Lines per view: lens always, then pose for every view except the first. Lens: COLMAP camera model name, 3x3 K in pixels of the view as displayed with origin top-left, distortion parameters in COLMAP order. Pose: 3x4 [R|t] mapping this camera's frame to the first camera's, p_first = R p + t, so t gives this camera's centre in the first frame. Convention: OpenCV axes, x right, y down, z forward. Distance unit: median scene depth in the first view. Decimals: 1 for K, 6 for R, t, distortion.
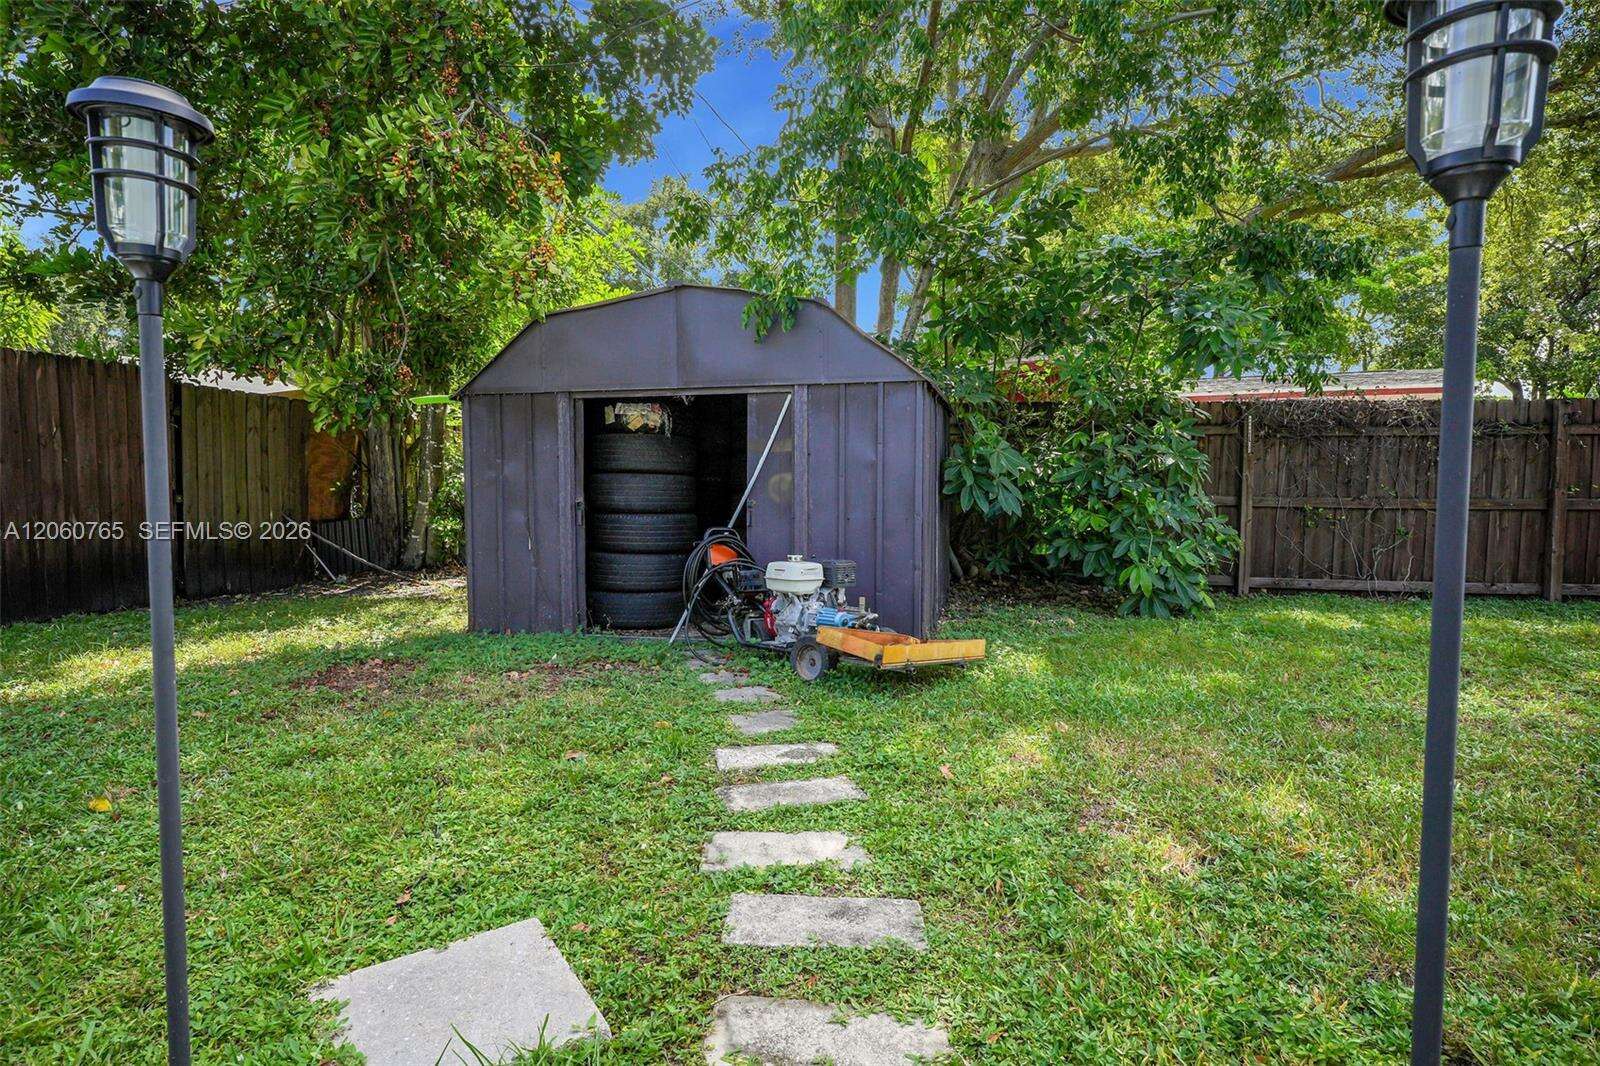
lens RADIAL K [[903.8, 0, 792.5], [0, 903.8, 536.4], [0, 0, 1]] dist [0.003590, 0.001554]
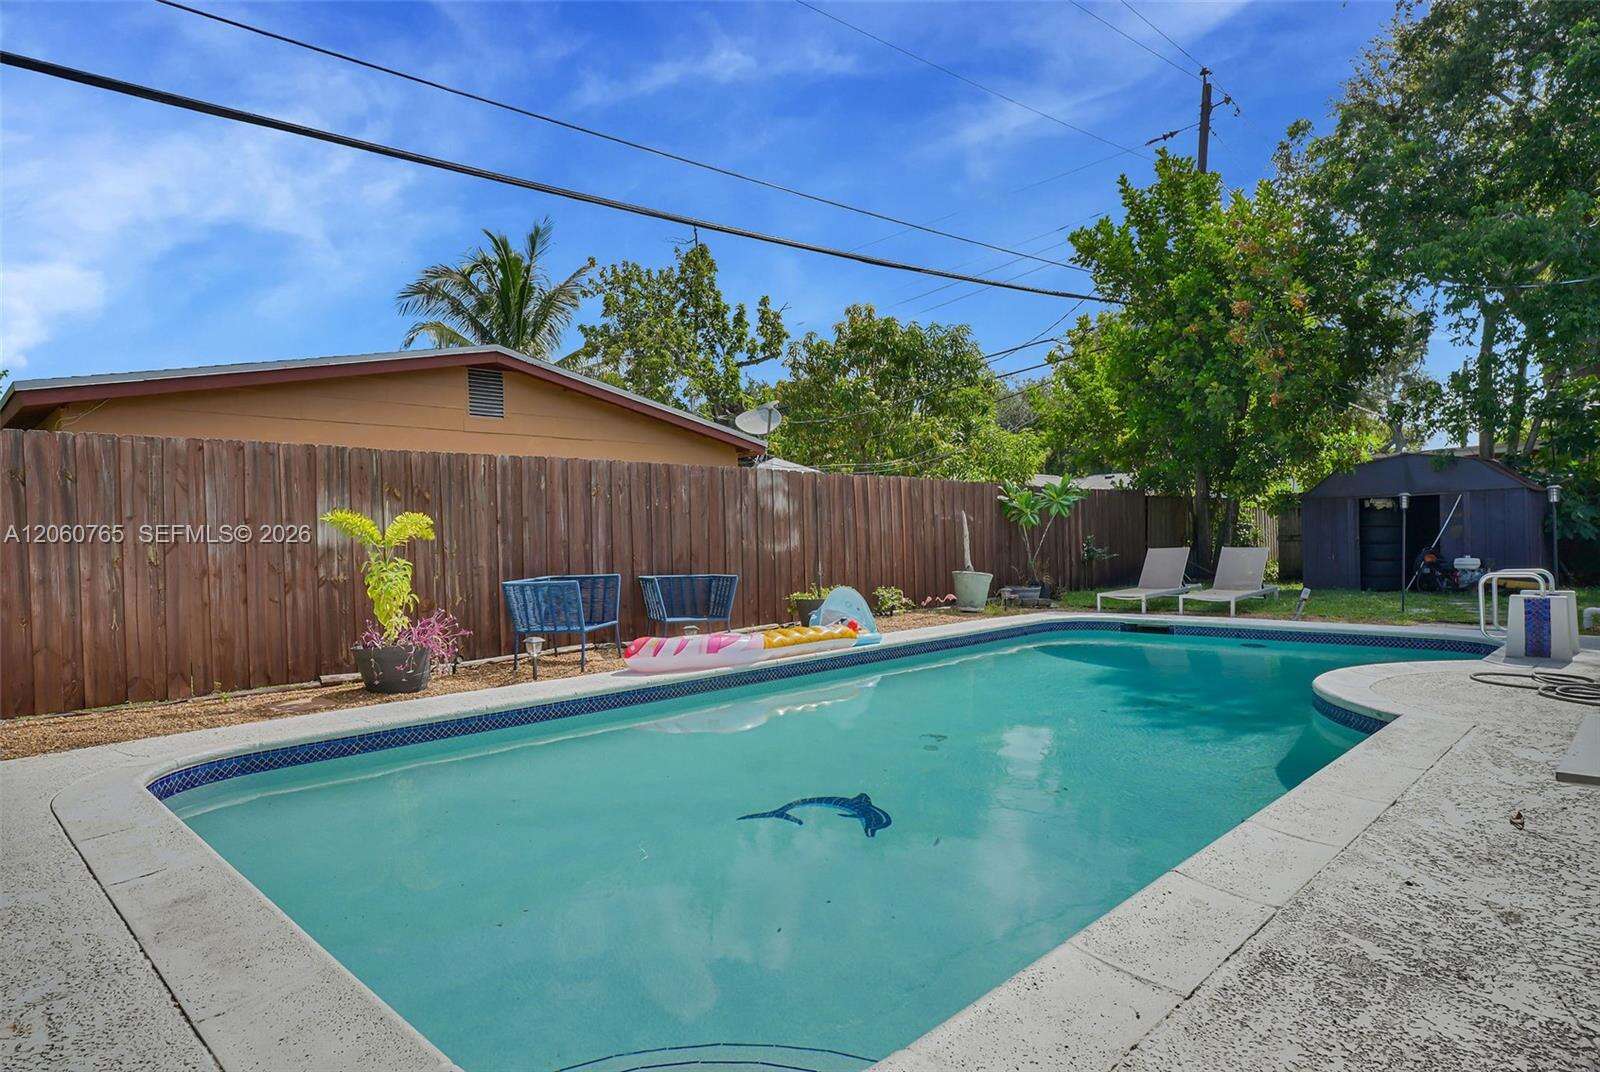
lens RADIAL K [[903.8, 0, 800.5], [0, 903.8, 537.3], [0, 0, 1]] dist [0.003590, 0.001554]
pose [[0.833353, -0.019896, -0.552383, -0.122879], [-0.013162, 0.998354, -0.055815, 0.108866], [0.552584, 0.053784, 0.831720, -1.804354]]
